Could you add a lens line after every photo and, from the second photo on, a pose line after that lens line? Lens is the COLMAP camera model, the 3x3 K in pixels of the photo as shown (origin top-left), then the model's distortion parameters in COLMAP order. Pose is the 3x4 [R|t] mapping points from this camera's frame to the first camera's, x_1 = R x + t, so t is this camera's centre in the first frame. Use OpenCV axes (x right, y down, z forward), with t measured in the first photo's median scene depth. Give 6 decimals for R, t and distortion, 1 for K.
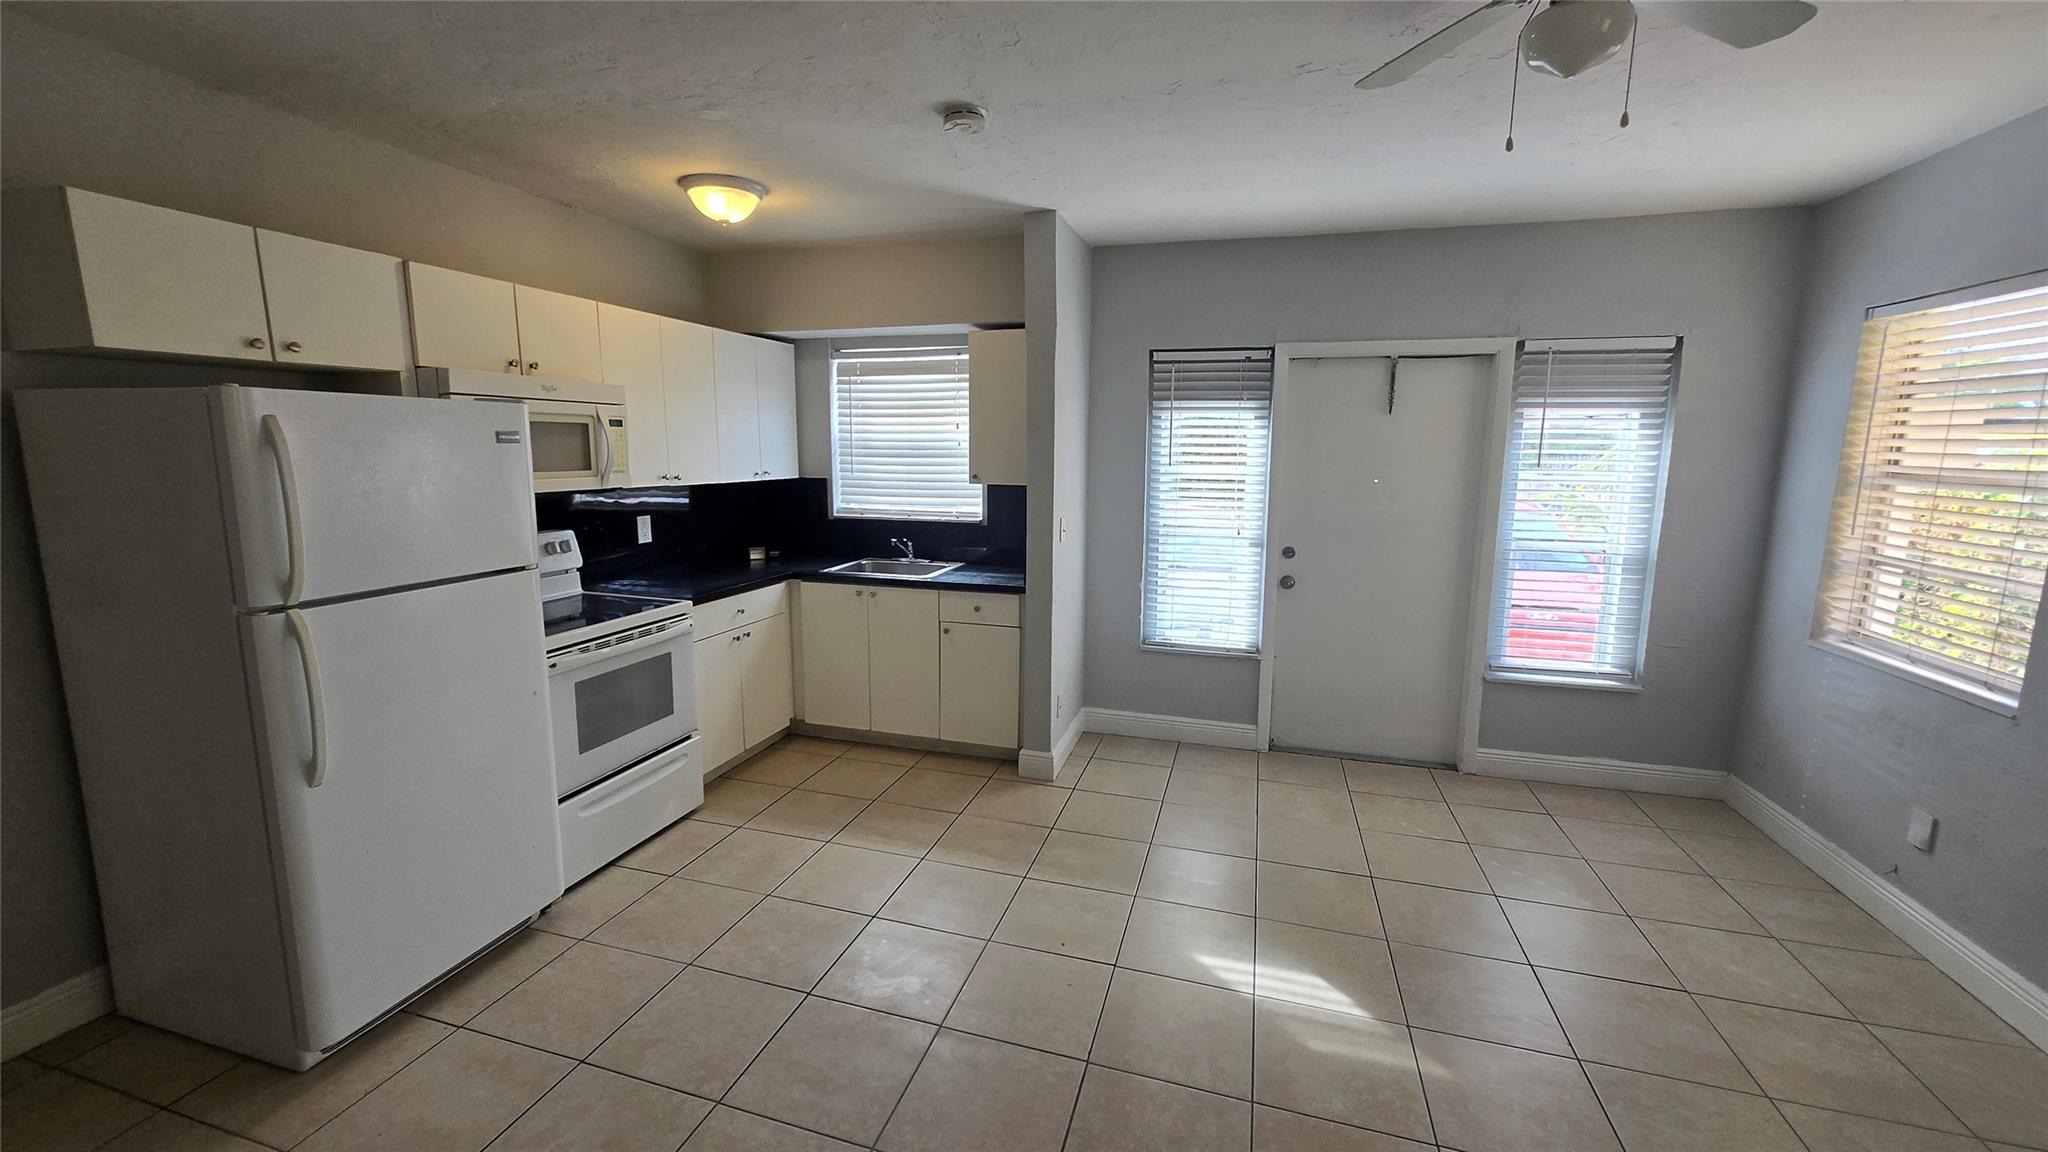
lens RADIAL K [[807.8, 0, 1013.3], [0, 807.8, 567.5], [0, 0, 1]] dist [0.000033, -0.000015]
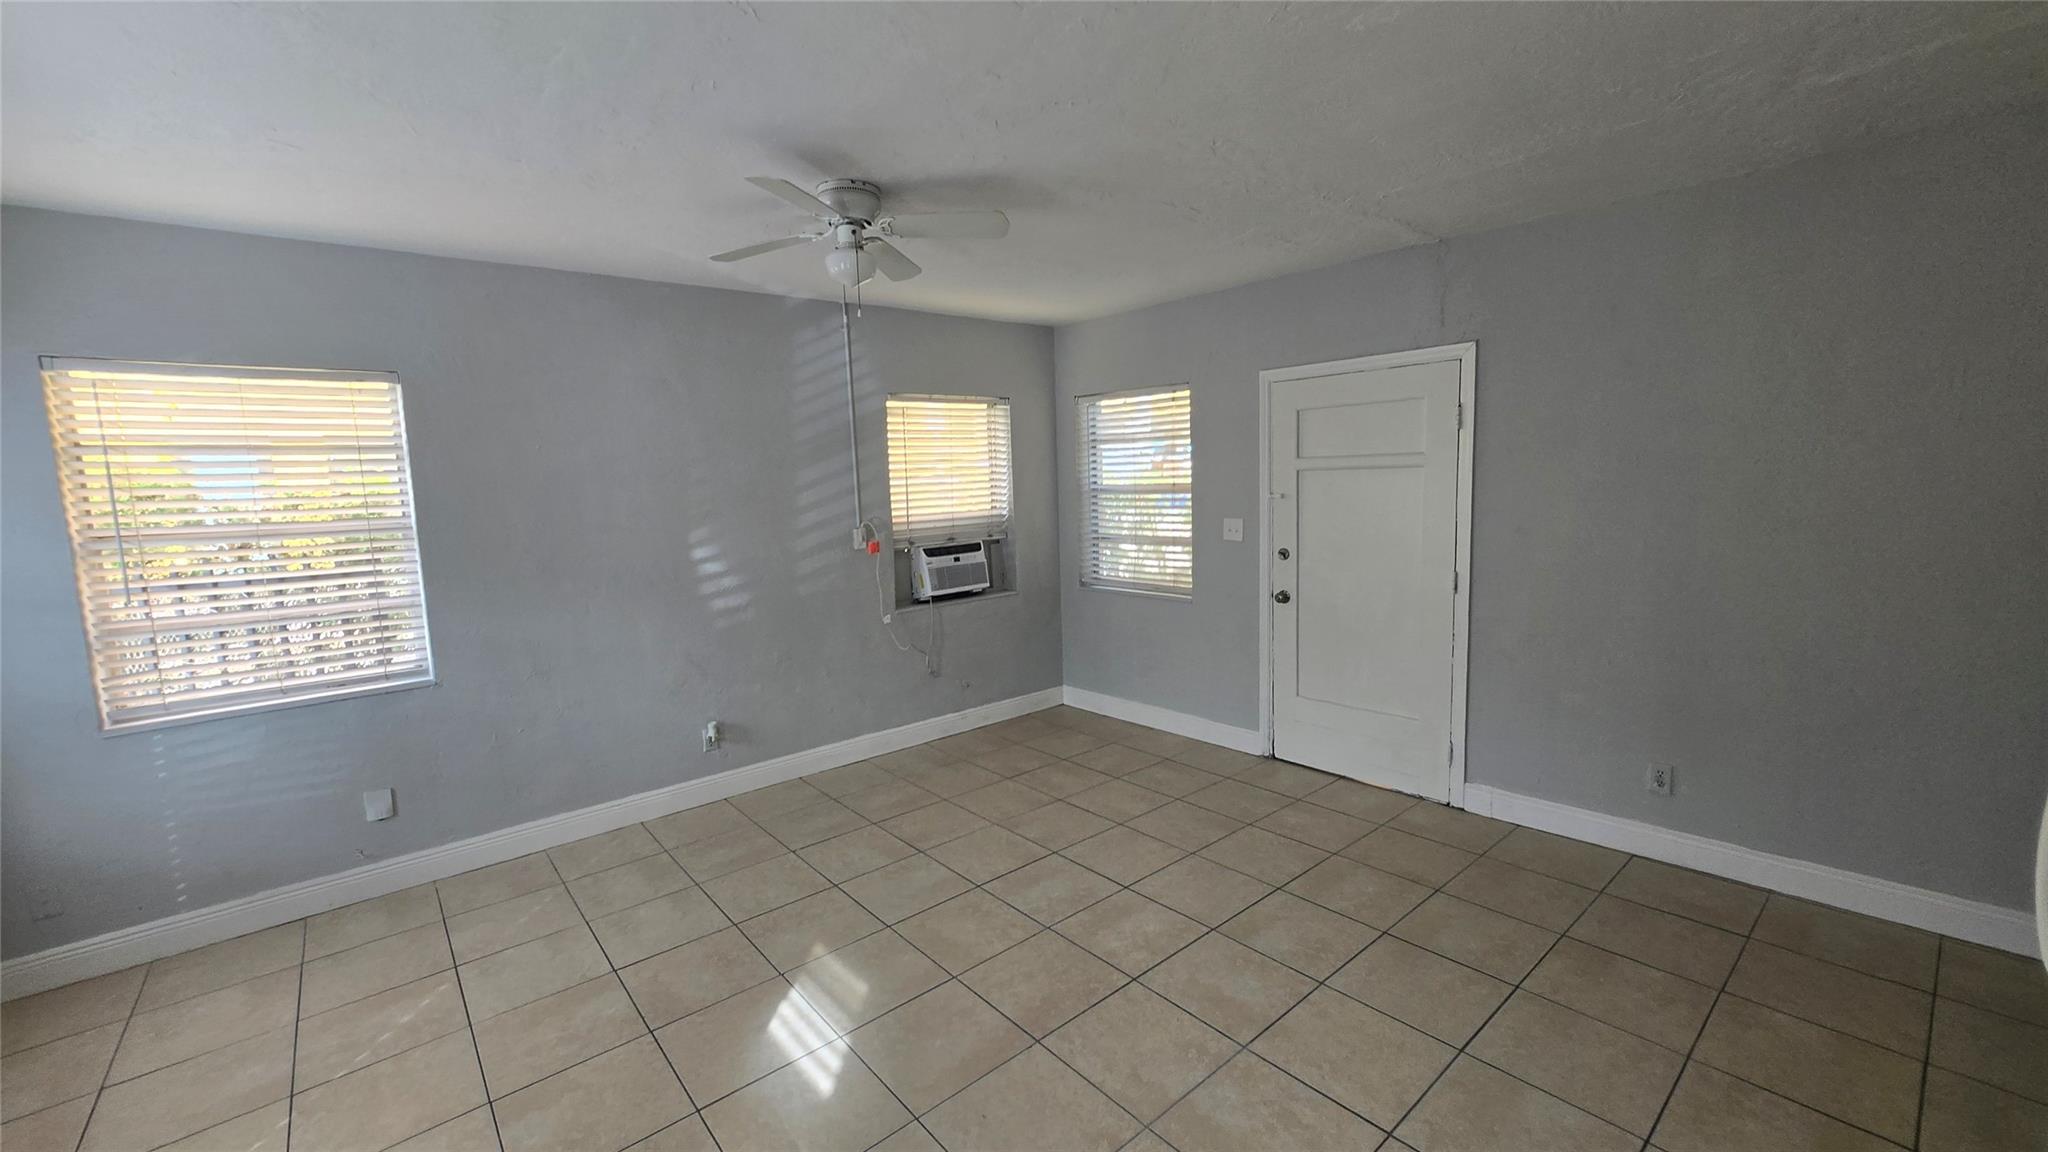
lens RADIAL K [[807.8, 0, 1016.1], [0, 807.8, 568.8], [0, 0, 1]] dist [0.000033, -0.000015]
pose [[-0.837384, -0.047586, 0.544539, -0.302969], [0.108977, 0.961671, 0.251621, -0.194816], [-0.535641, 0.270046, -0.800102, 1.151616]]
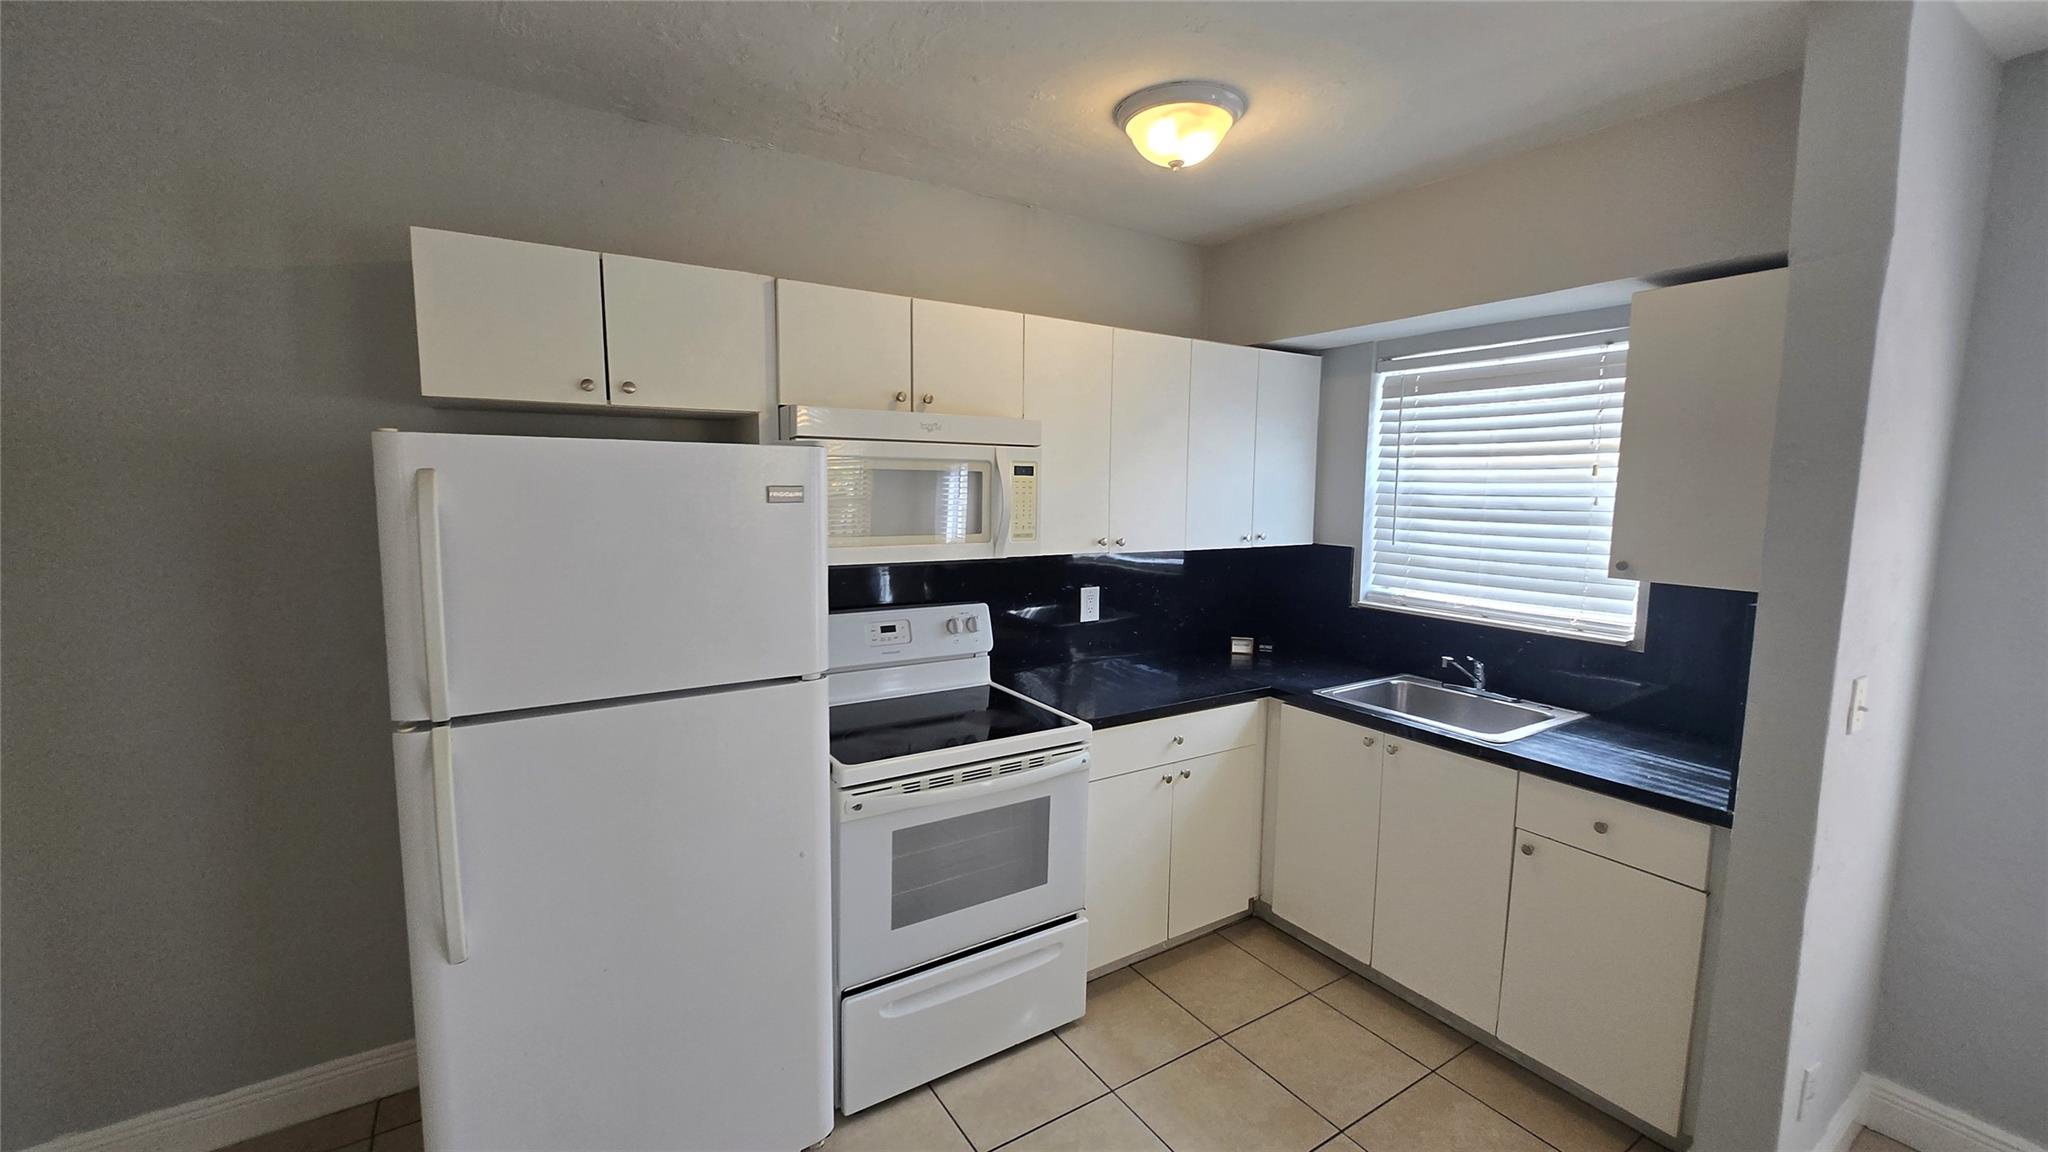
lens RADIAL K [[807.8, 0, 1014.5], [0, 807.8, 567.3], [0, 0, 1]] dist [0.000033, -0.000015]
pose [[0.760752, 0.071722, -0.645068, -0.011401], [-0.104712, 0.994419, -0.012926, -0.083292], [0.640541, 0.077380, 0.764016, 0.448942]]
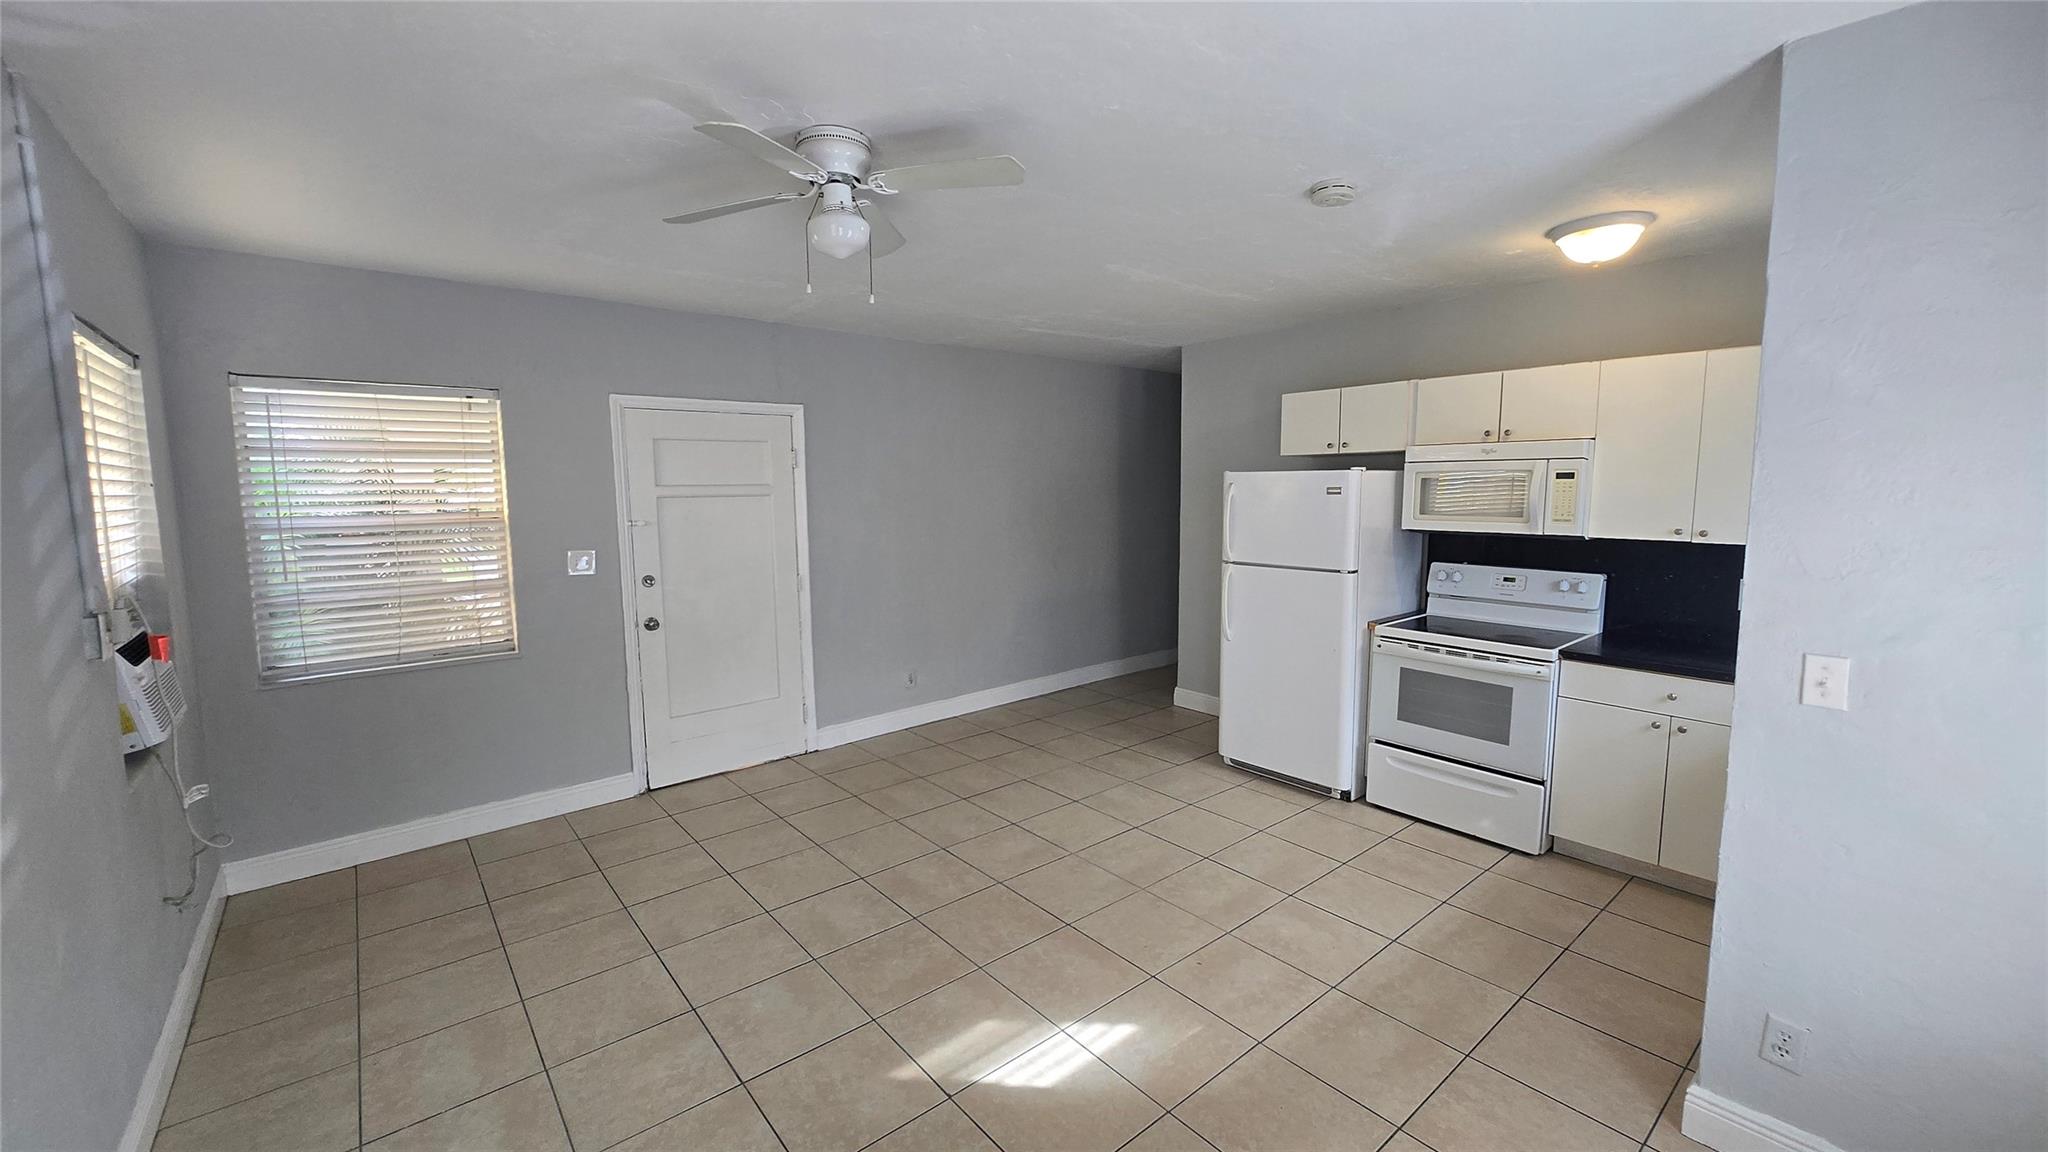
lens RADIAL K [[807.8, 0, 1014.1], [0, 807.8, 574.3], [0, 0, 1]] dist [0.000033, -0.000015]
pose [[-0.556673, 0.086575, -0.826208, 0.852992], [-0.123908, 0.974776, 0.185628, -0.166542], [0.821439, 0.205708, -0.531904, 1.038047]]
